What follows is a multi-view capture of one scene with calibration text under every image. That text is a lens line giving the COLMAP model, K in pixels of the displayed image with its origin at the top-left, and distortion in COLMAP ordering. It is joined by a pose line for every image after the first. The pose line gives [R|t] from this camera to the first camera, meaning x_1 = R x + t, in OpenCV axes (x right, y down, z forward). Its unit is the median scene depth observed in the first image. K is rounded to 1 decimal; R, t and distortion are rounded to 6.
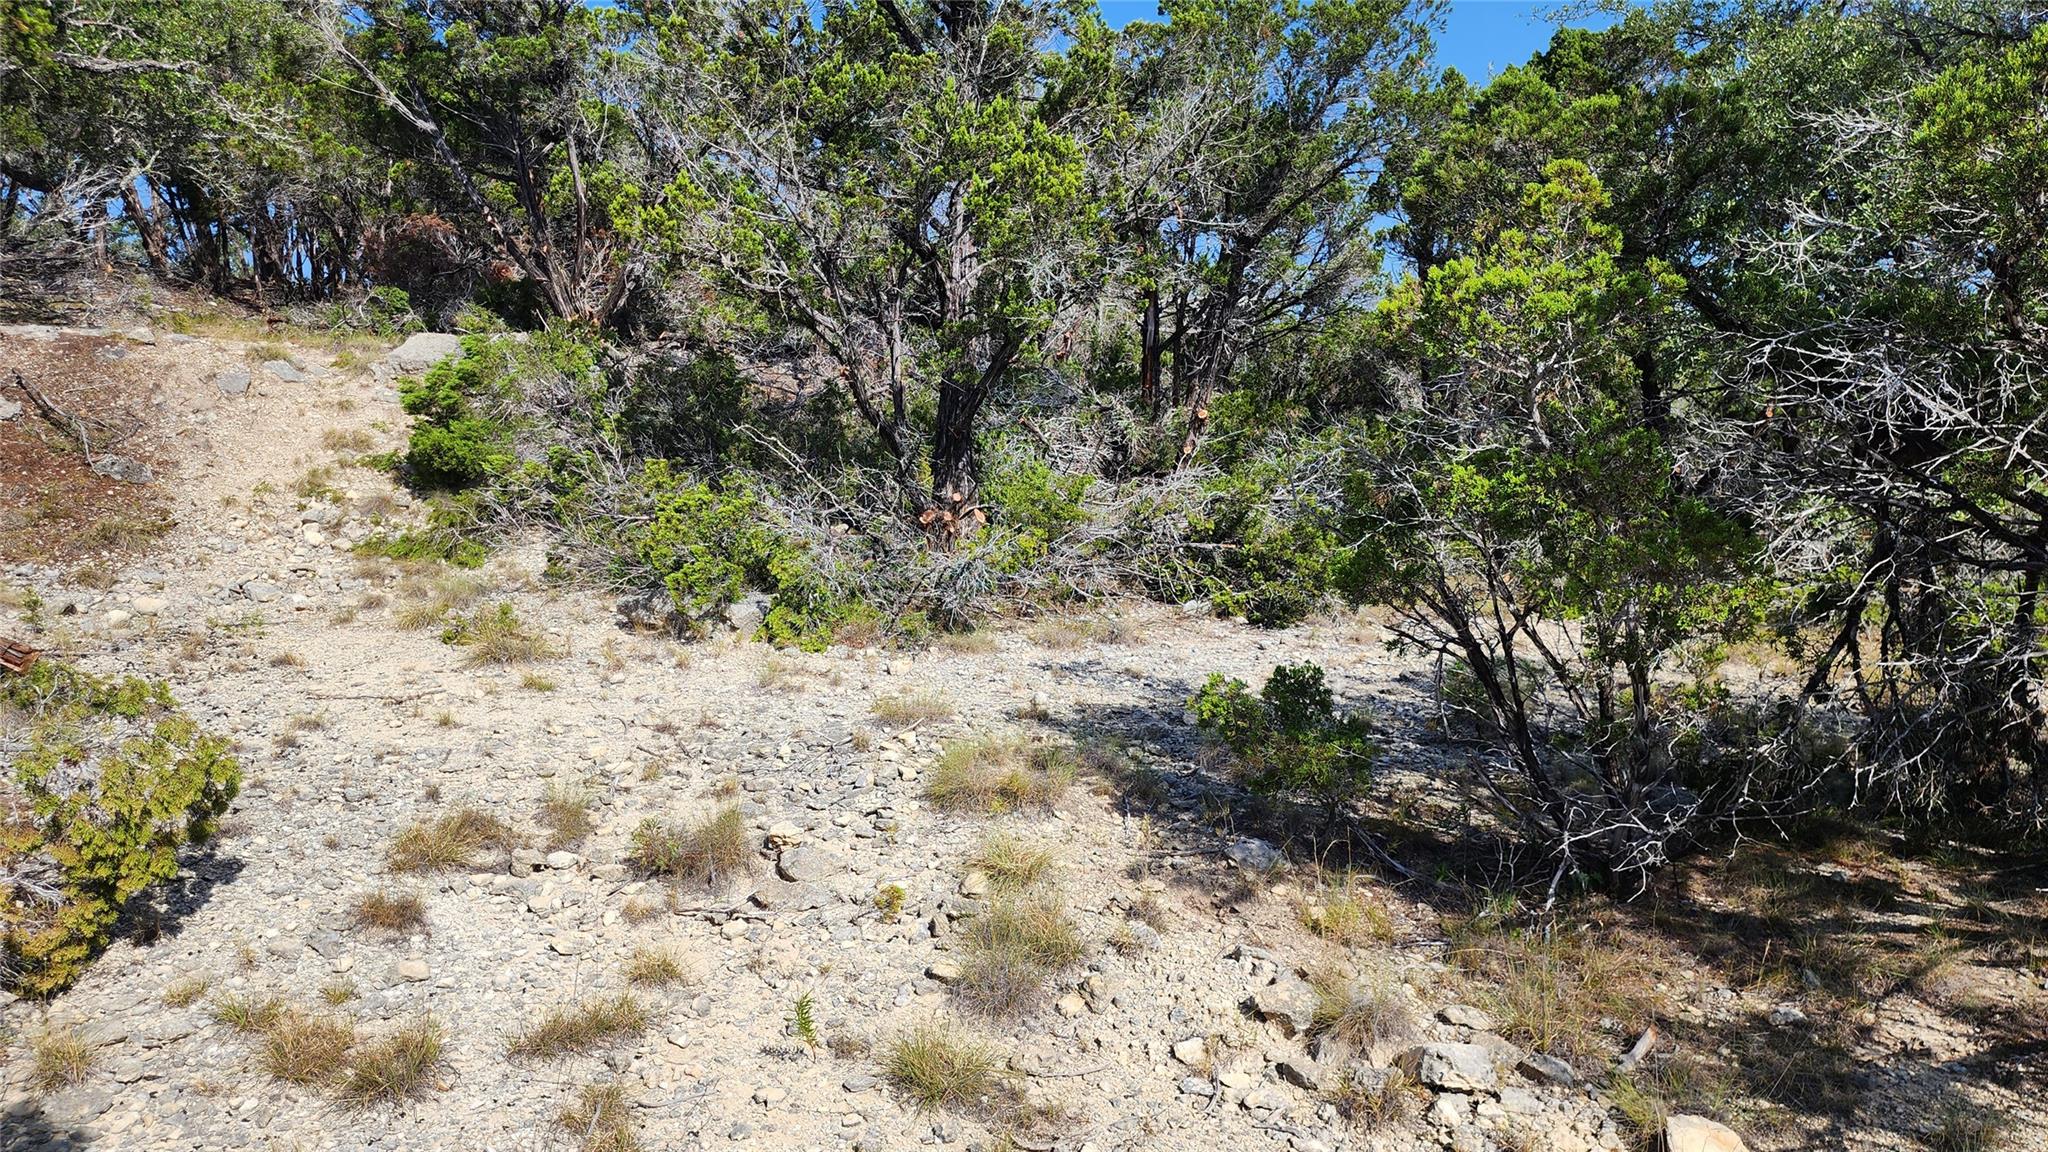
lens RADIAL K [[1242.0, 0, 966.9], [0, 1242.0, 585.2], [0, 0, 1]] dist [0.038335, -0.029795]
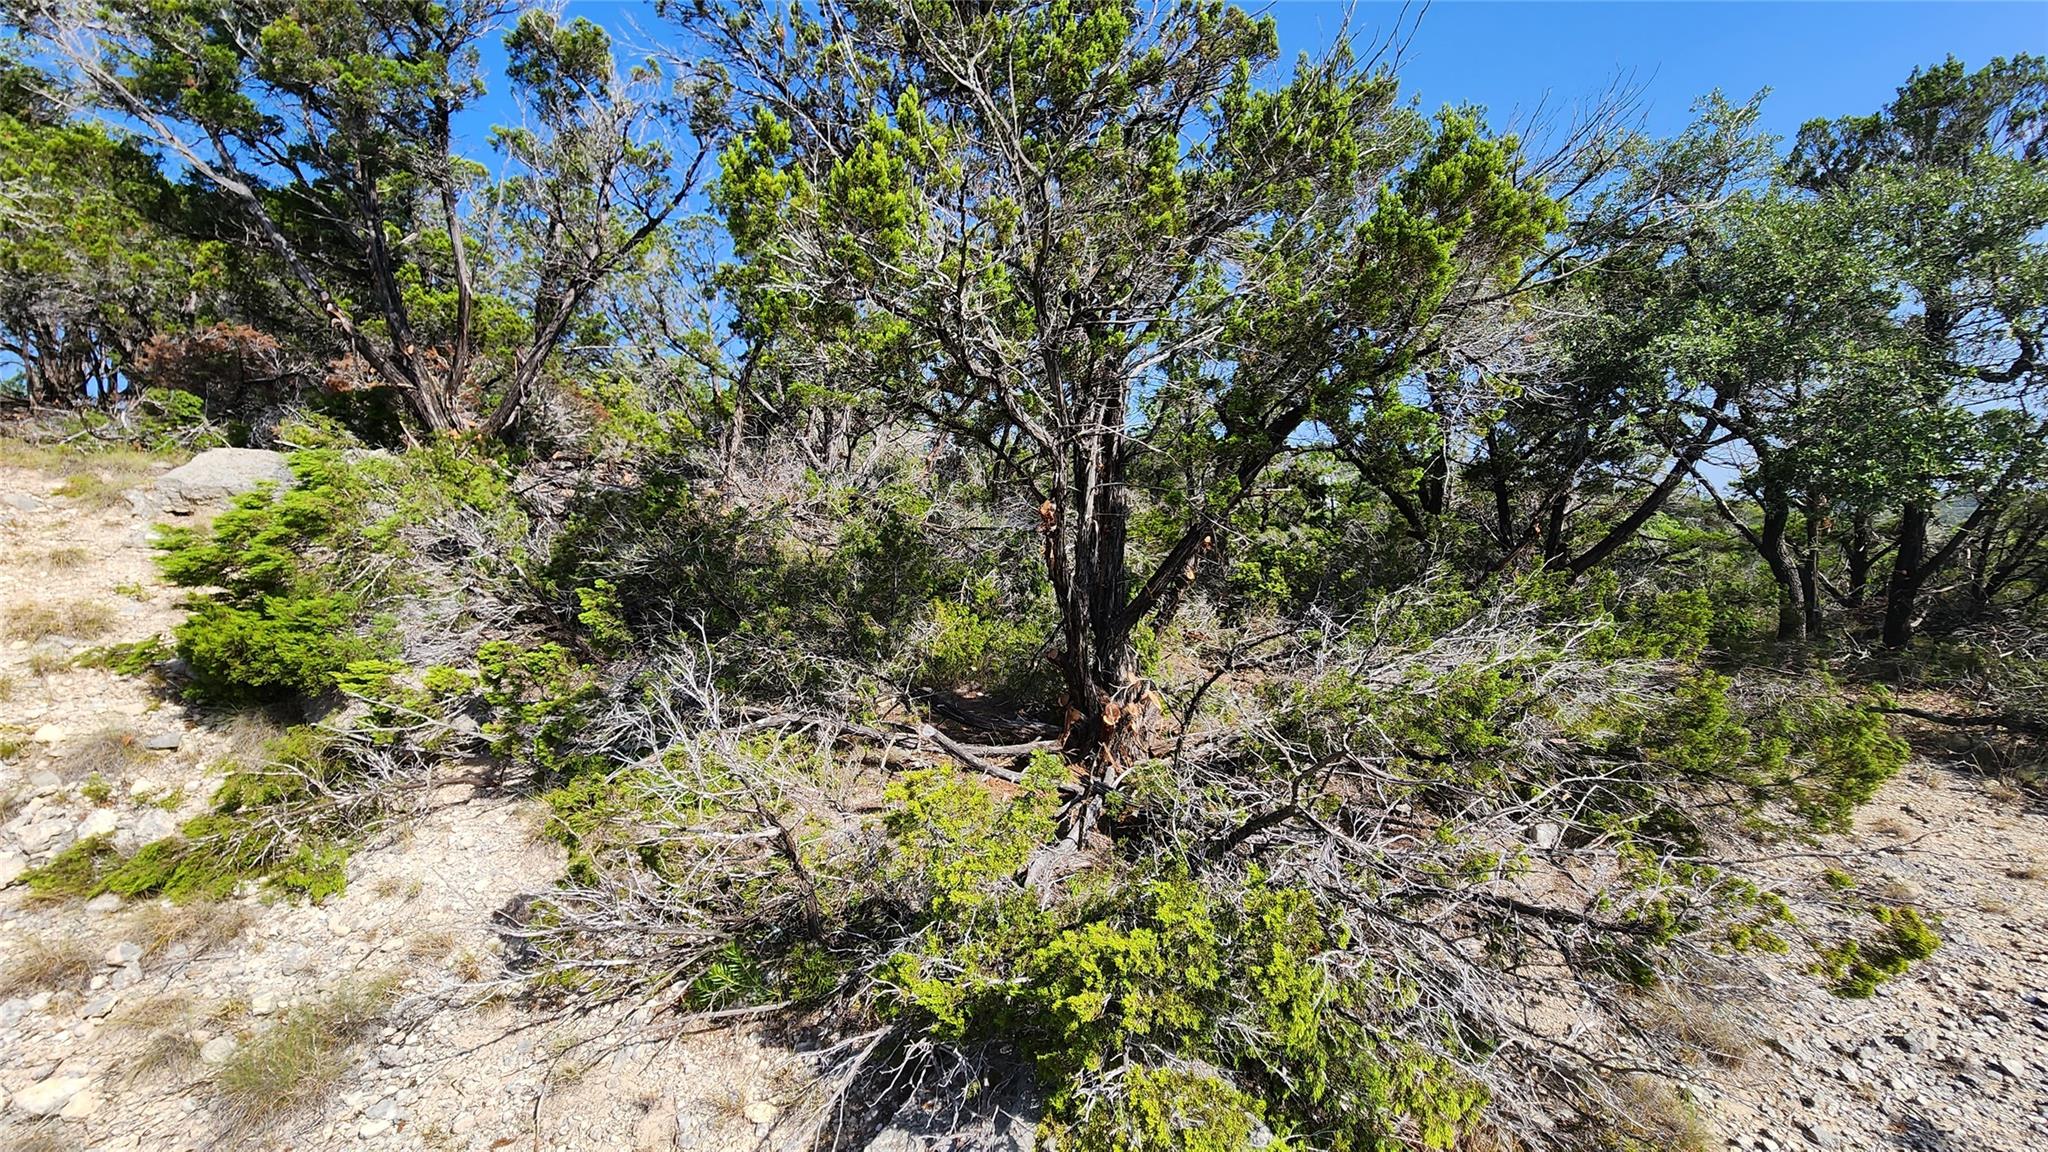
lens RADIAL K [[849.2, 0, 1033.5], [0, 849.2, 569.1], [0, 0, 1]] dist [-0.004189, -0.001043]
pose [[0.940575, -0.030715, 0.338195, -0.192447], [0.054597, 0.996623, -0.061330, -0.091650], [-0.335169, 0.076150, 0.939076, 0.466164]]
